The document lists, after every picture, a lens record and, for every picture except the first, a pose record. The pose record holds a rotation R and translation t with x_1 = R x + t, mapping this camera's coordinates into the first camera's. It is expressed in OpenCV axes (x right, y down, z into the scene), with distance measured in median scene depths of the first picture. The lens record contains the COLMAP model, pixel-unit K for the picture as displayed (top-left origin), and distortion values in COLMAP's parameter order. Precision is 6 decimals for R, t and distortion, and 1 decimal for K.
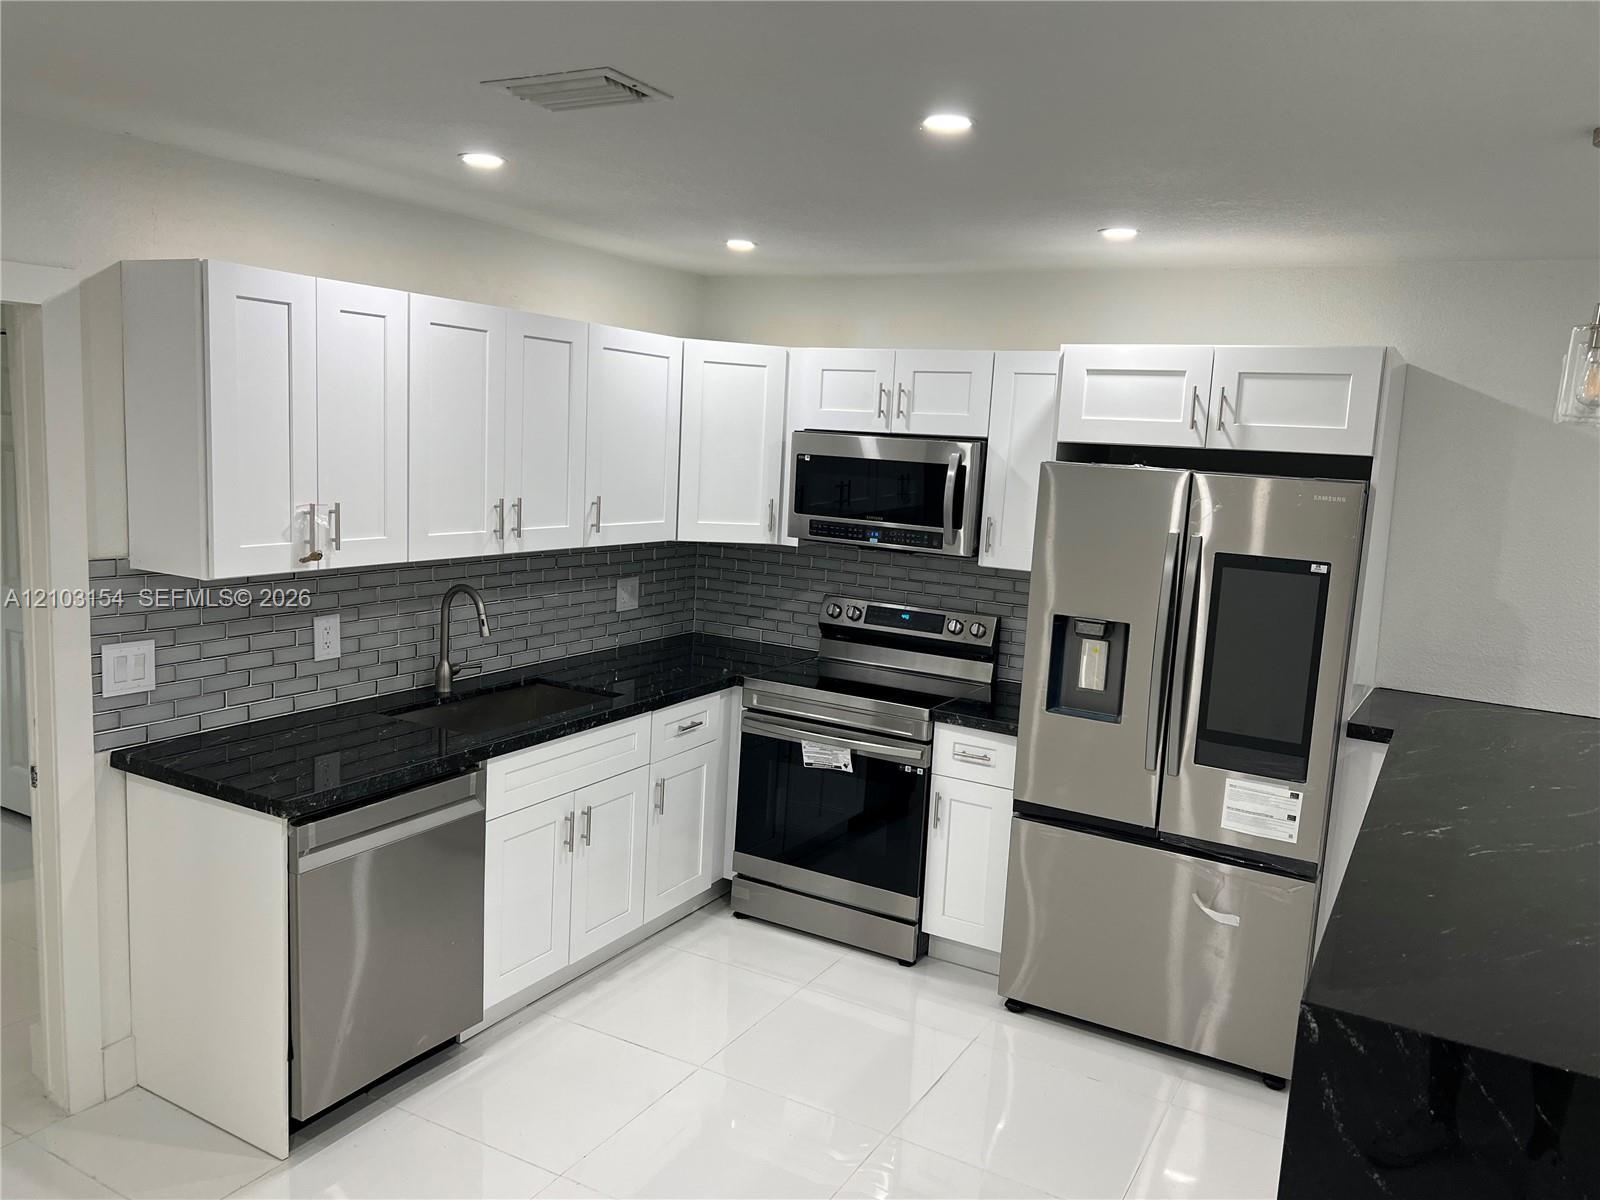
lens RADIAL K [[1198.9, 0, 820.0], [0, 1198.9, 602.5], [0, 0, 1]] dist [0.105546, -0.177576]
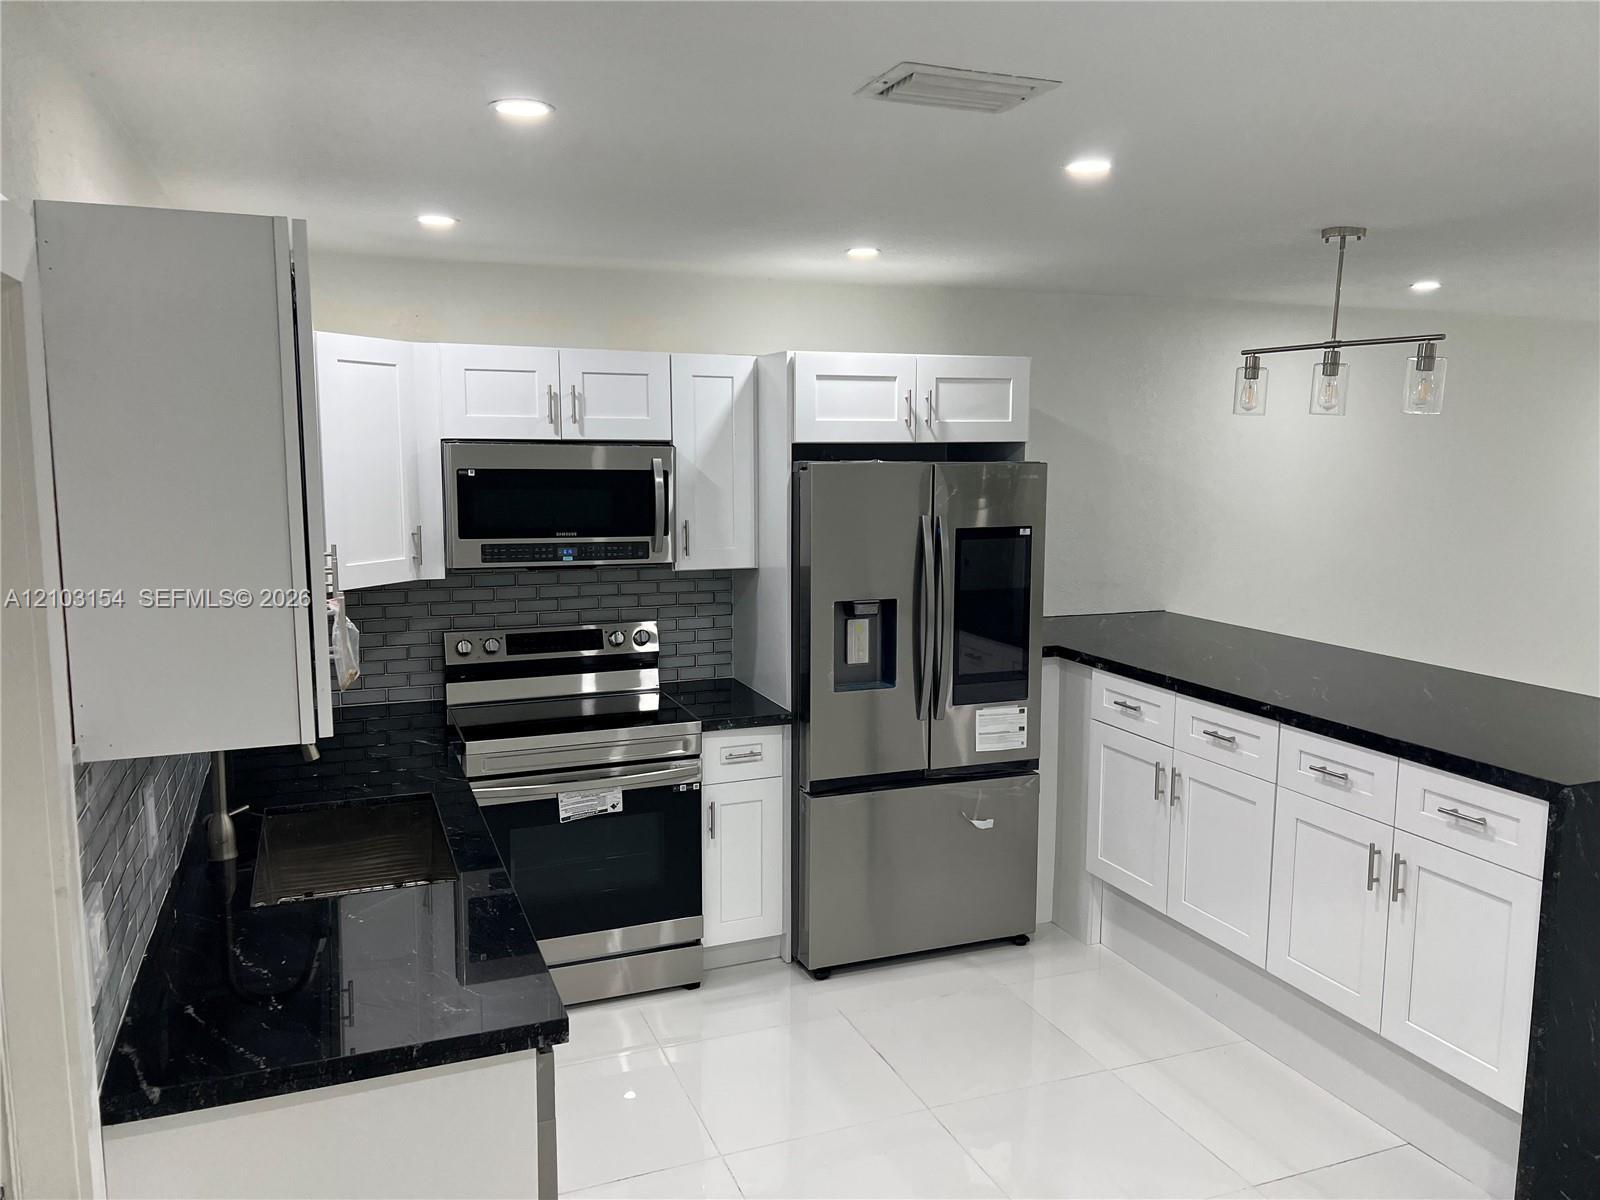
lens RADIAL K [[1213.5, 0, 826.3], [0, 1213.5, 590.7], [0, 0, 1]] dist [0.170100, -0.227084]
pose [[0.622483, -0.150226, 0.768080, -0.631455], [0.138021, 0.987095, 0.081205, -0.087901], [-0.770367, 0.055463, 0.635184, 0.303910]]
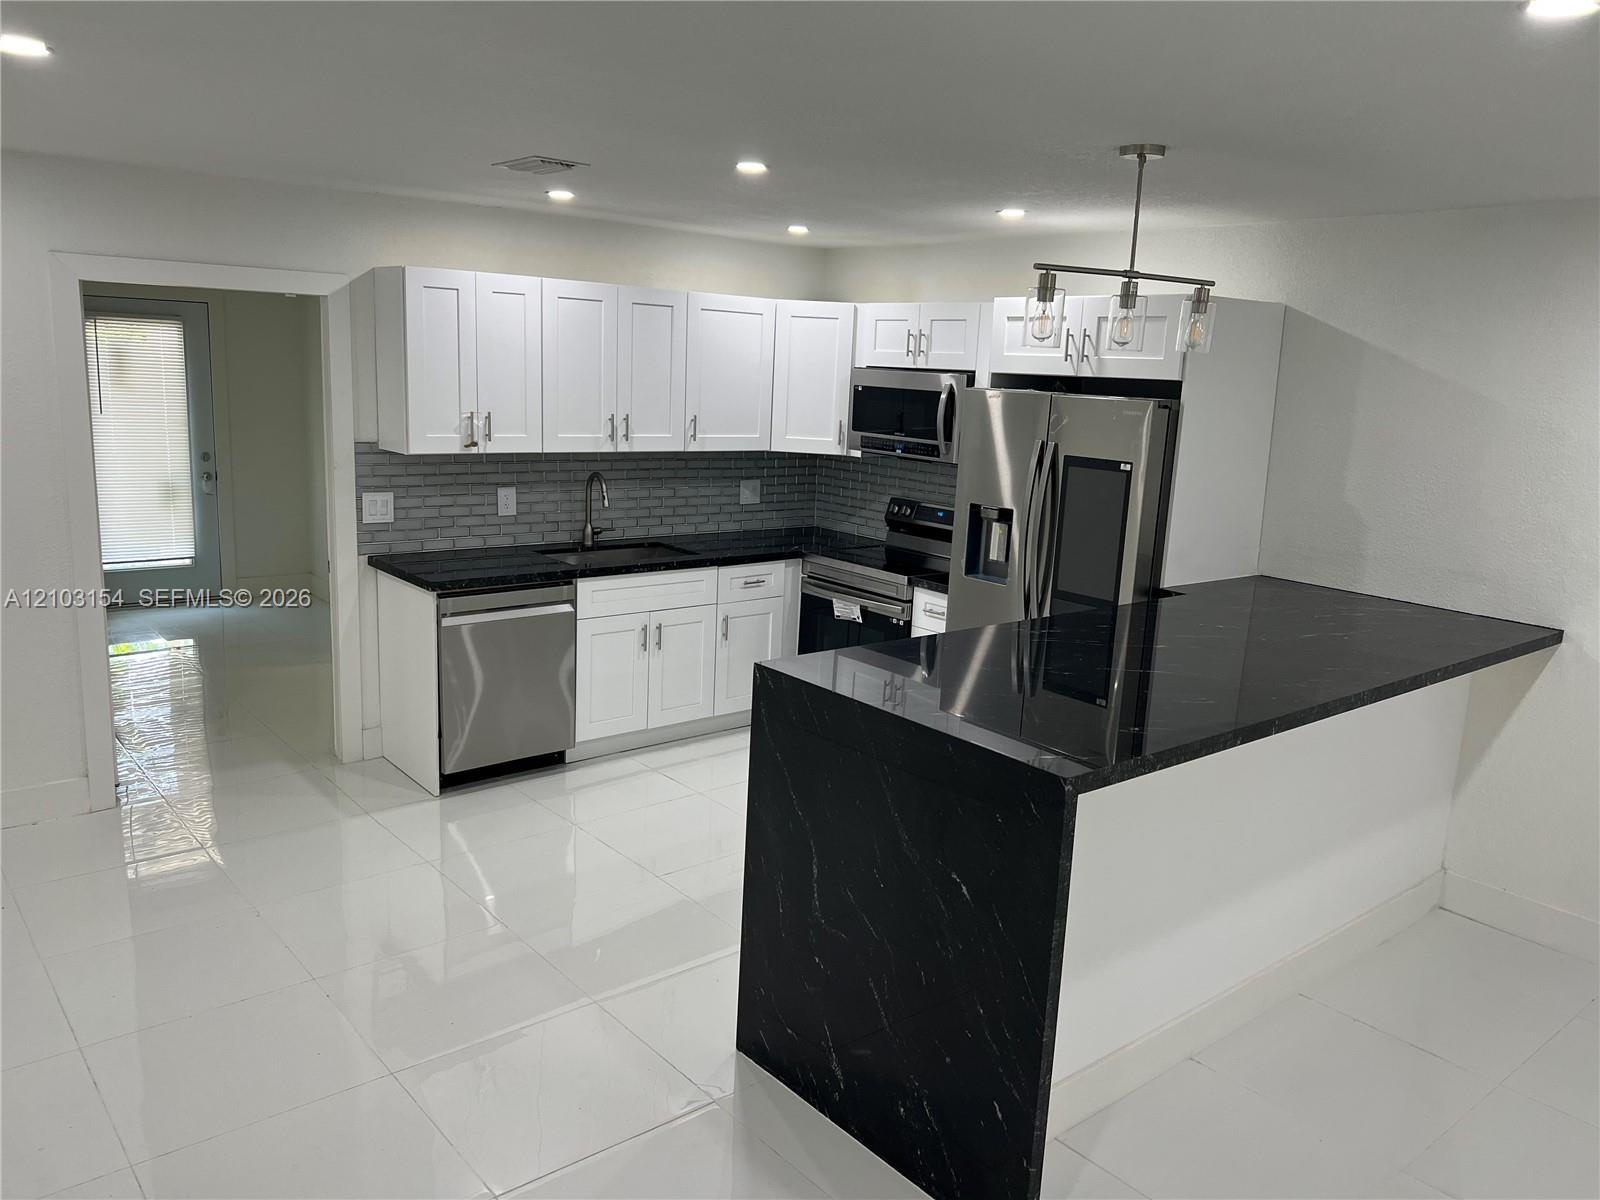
lens RADIAL K [[1194.2, 0, 811.8], [0, 1194.2, 600.9], [0, 0, 1]] dist [0.107148, -0.216023]
pose [[0.933497, 0.059708, -0.353579, 0.494387], [-0.046265, 0.997853, 0.046359, 0.063519], [0.355588, -0.026917, 0.934255, -0.300888]]
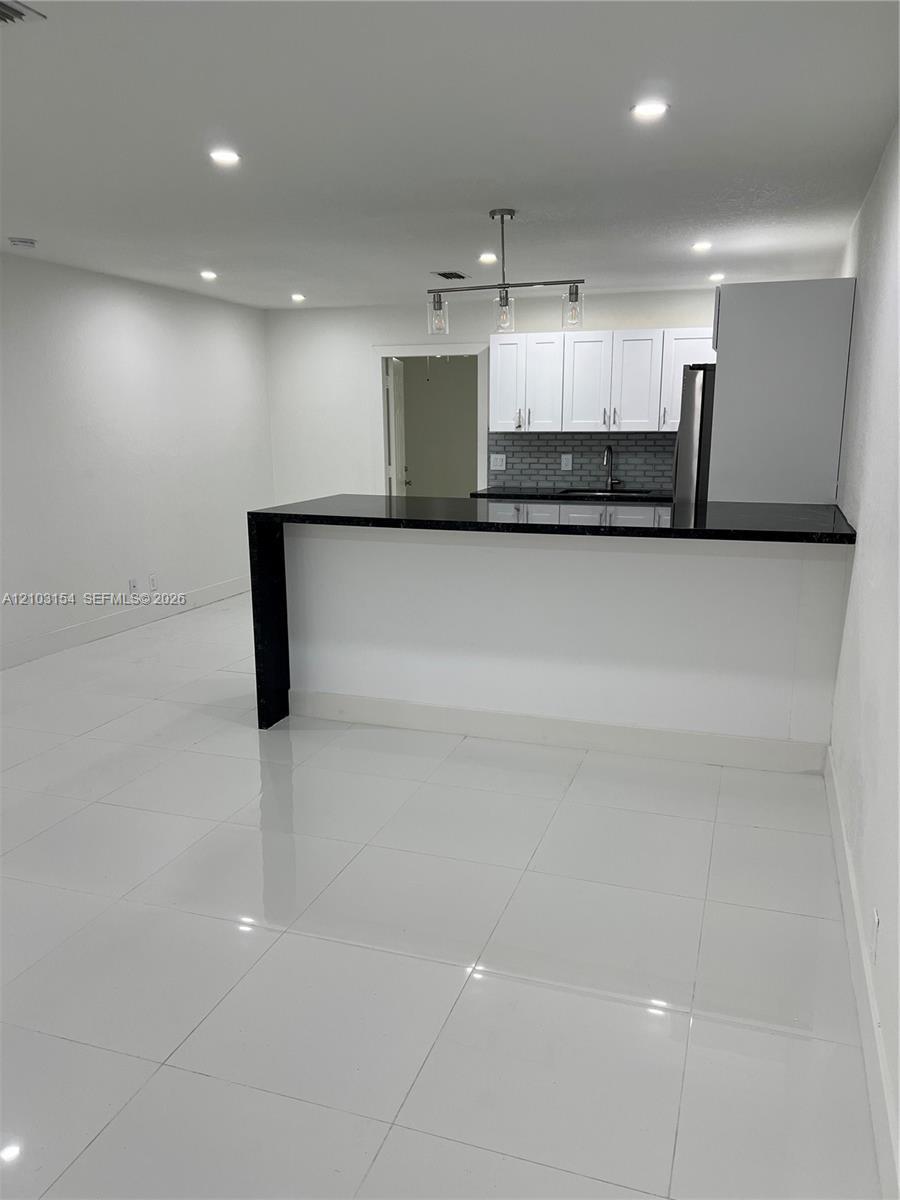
lens RADIAL K [[895.6, 0, 451.2], [0, 895.6, 621.2], [0, 0, 1]] dist [0.107148, -0.216023]
pose [[0.165932, 0.166110, -0.972046, 1.554537], [-0.126390, 0.981164, 0.146093, 0.113431], [0.978004, 0.098616, 0.183801, 0.372617]]
